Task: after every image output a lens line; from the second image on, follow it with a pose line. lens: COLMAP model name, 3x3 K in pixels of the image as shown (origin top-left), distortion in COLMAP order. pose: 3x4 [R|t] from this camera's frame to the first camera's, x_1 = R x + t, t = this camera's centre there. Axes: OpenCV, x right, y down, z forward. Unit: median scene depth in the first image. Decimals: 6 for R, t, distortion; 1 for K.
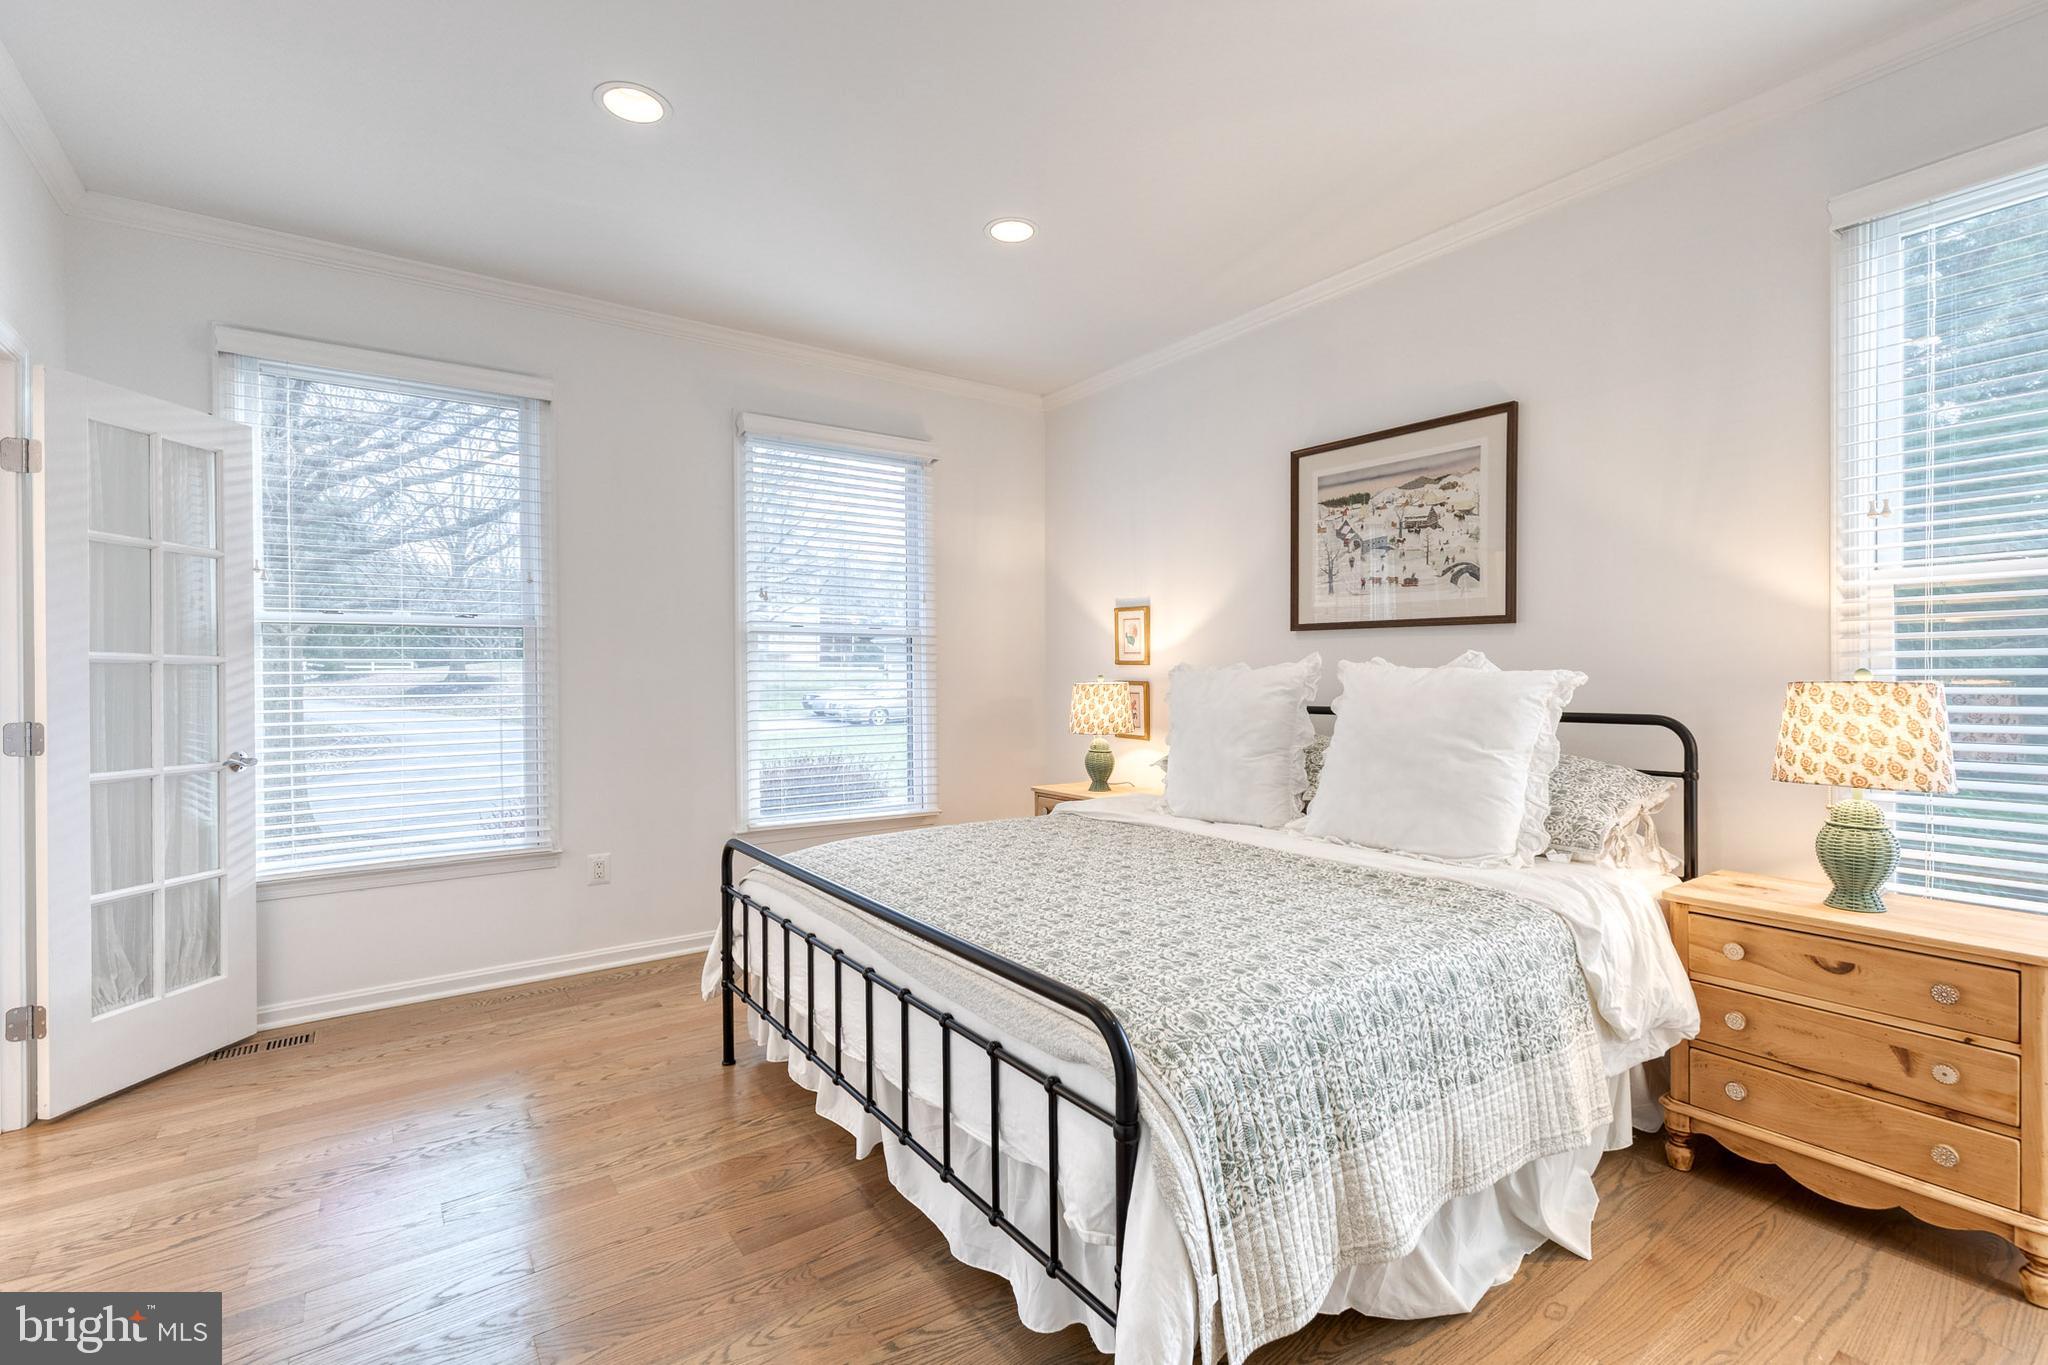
lens RADIAL K [[927.8, 0, 1041.7], [0, 927.8, 683.7], [0, 0, 1]] dist [0.011957, -0.002063]
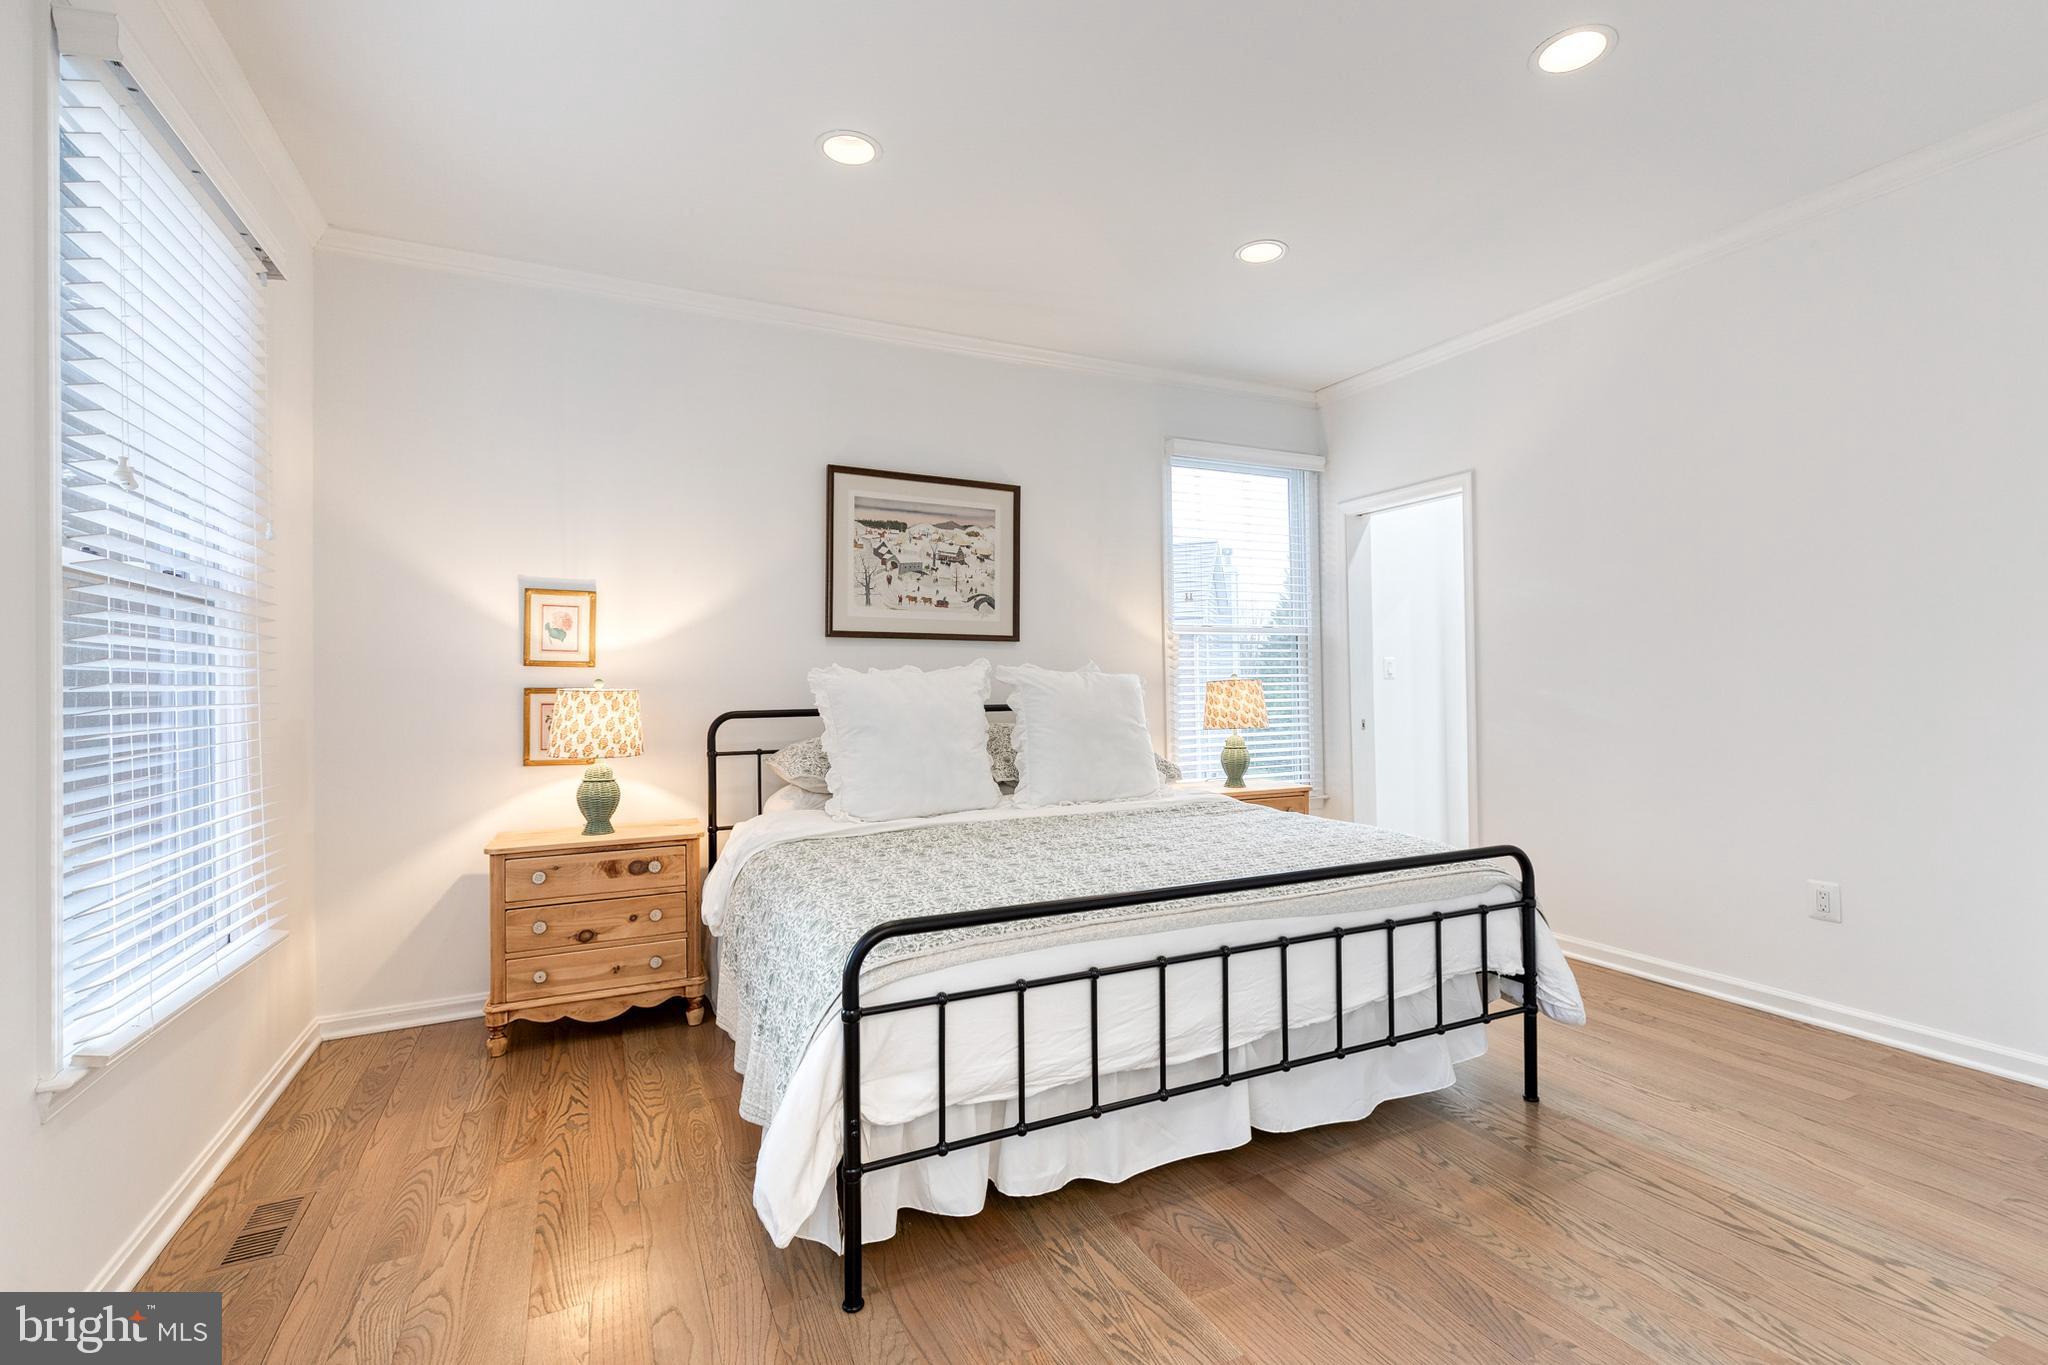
lens RADIAL K [[927.8, 0, 1042.4], [0, 927.8, 674.8], [0, 0, 1]] dist [0.011957, -0.002063]
pose [[0.161605, 0.010982, 0.986794, -0.797237], [0.017041, 0.999758, -0.013917, 0.004817], [-0.986708, 0.019065, 0.161378, 0.669094]]
